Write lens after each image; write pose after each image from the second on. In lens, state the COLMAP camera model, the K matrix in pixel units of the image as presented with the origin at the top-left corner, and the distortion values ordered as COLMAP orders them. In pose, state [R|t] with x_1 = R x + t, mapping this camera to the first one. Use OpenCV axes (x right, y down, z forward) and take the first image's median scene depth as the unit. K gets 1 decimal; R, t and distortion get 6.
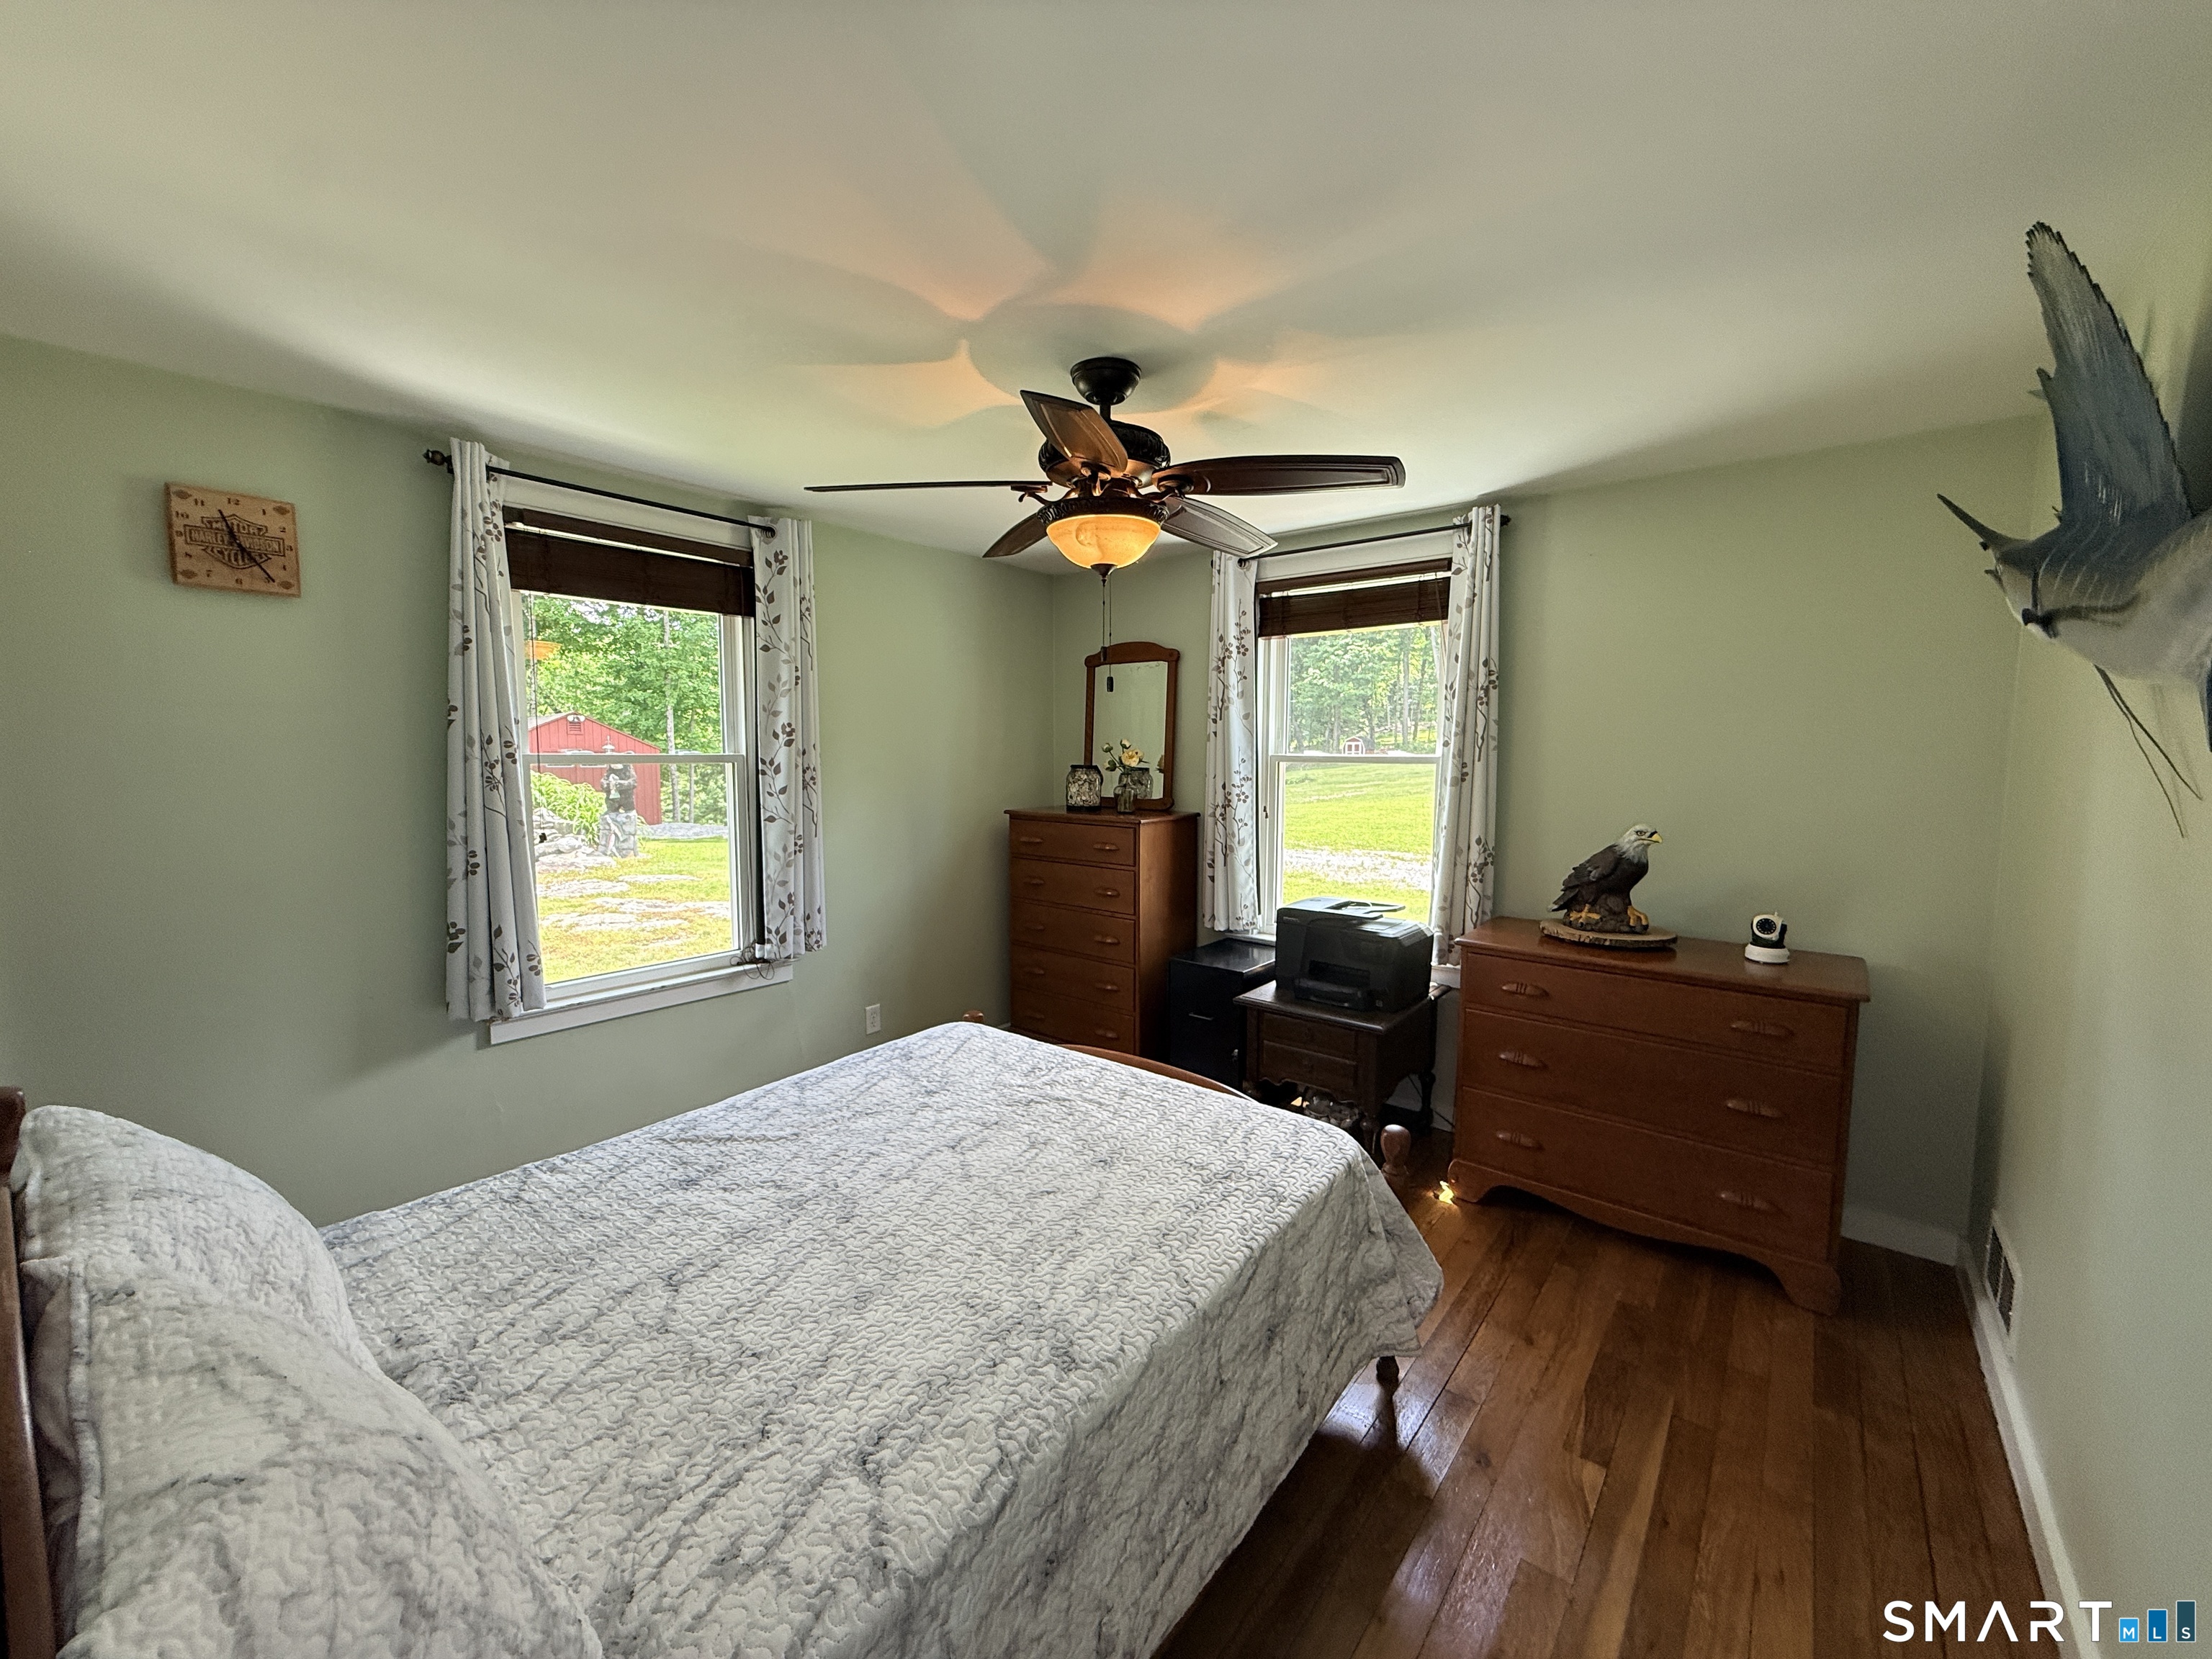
lens RADIAL K [[878.8, 0, 1097.8], [0, 878.8, 827.2], [0, 0, 1]] dist [0.000484, -0.000387]
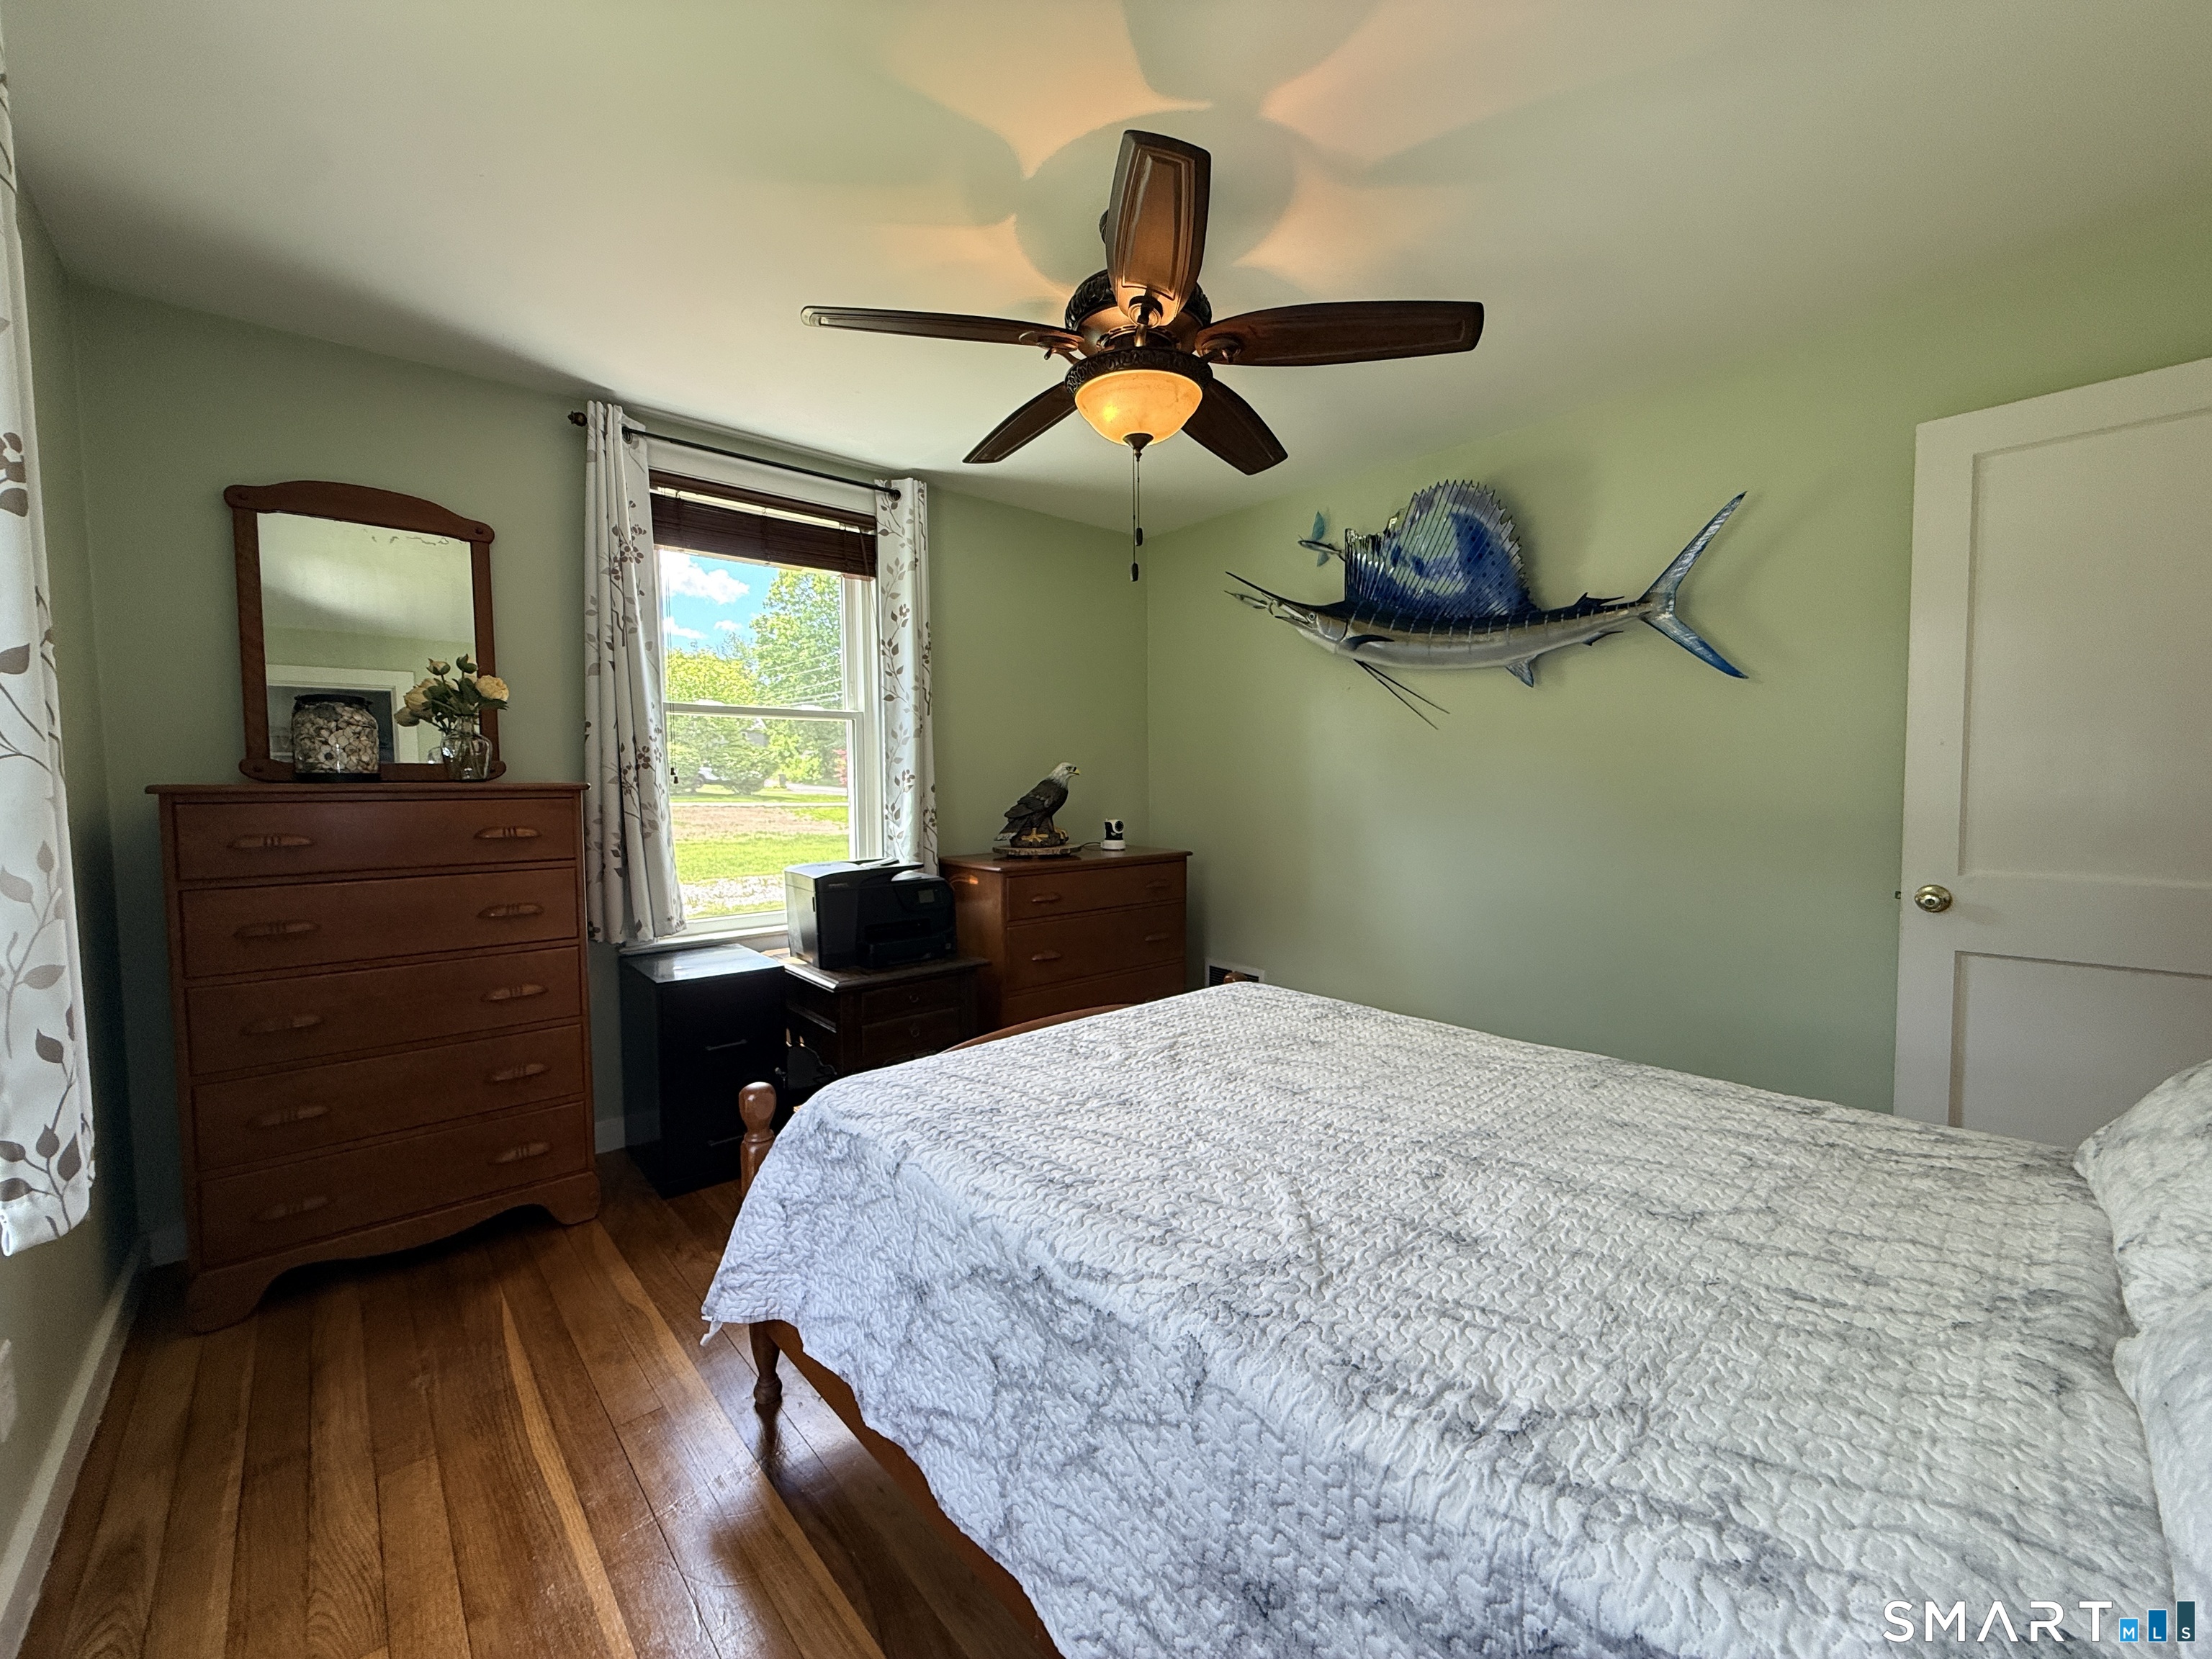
lens RADIAL K [[878.8, 0, 1095.7], [0, 878.8, 829.6], [0, 0, 1]] dist [0.000484, -0.000387]
pose [[0.168236, -0.061073, 0.983853, -0.820341], [0.095351, 0.994407, 0.045424, 0.048938], [-0.981124, 0.086170, 0.173119, 0.834914]]
